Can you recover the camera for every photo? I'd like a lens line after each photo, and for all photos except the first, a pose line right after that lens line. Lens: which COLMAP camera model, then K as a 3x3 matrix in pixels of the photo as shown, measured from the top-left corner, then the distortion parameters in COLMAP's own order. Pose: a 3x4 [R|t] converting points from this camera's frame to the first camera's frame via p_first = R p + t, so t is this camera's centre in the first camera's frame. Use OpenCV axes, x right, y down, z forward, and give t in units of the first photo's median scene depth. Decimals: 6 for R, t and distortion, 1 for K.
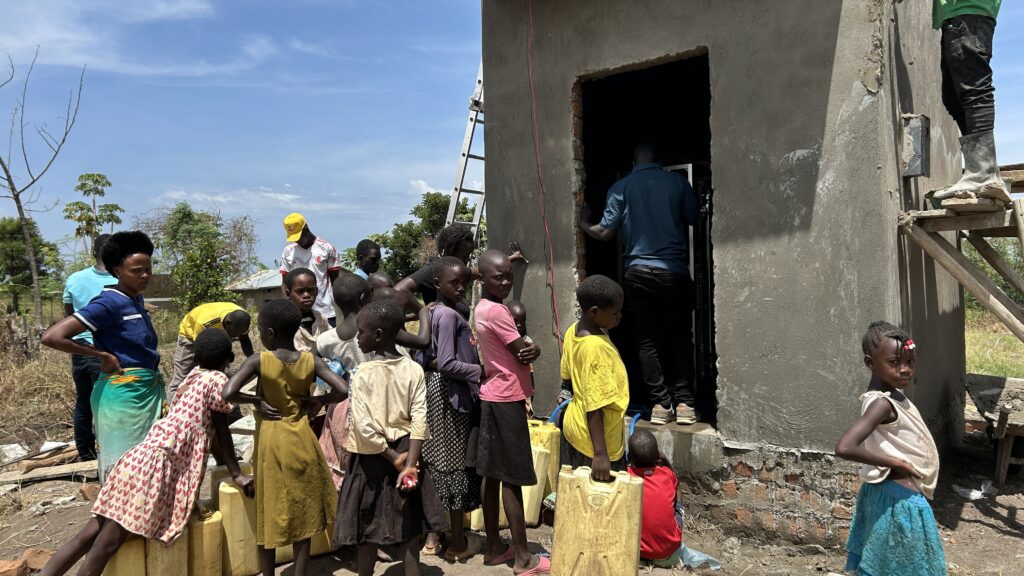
lens RADIAL K [[775.3, 0, 512.4], [0, 775.3, 285.8], [0, 0, 1]] dist [0.004749, -0.000527]
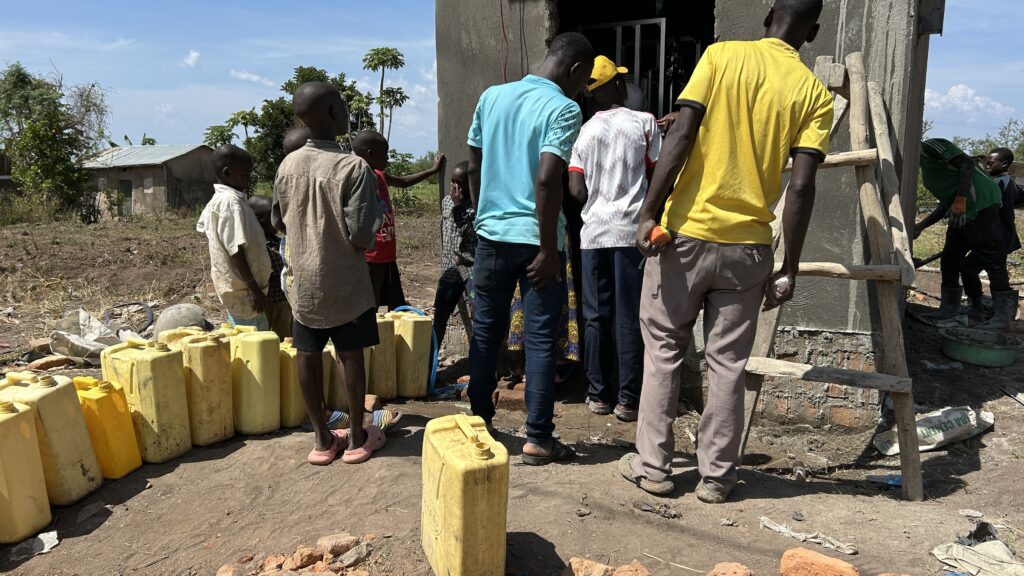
lens RADIAL K [[775.3, 0, 512.0], [0, 775.3, 289.3], [0, 0, 1]] dist [0.004749, -0.000527]
pose [[0.986691, -0.004423, 0.162548, -0.120186], [-0.019550, 0.989153, 0.145583, 0.035167], [-0.161428, -0.146823, 0.975902, 0.144495]]
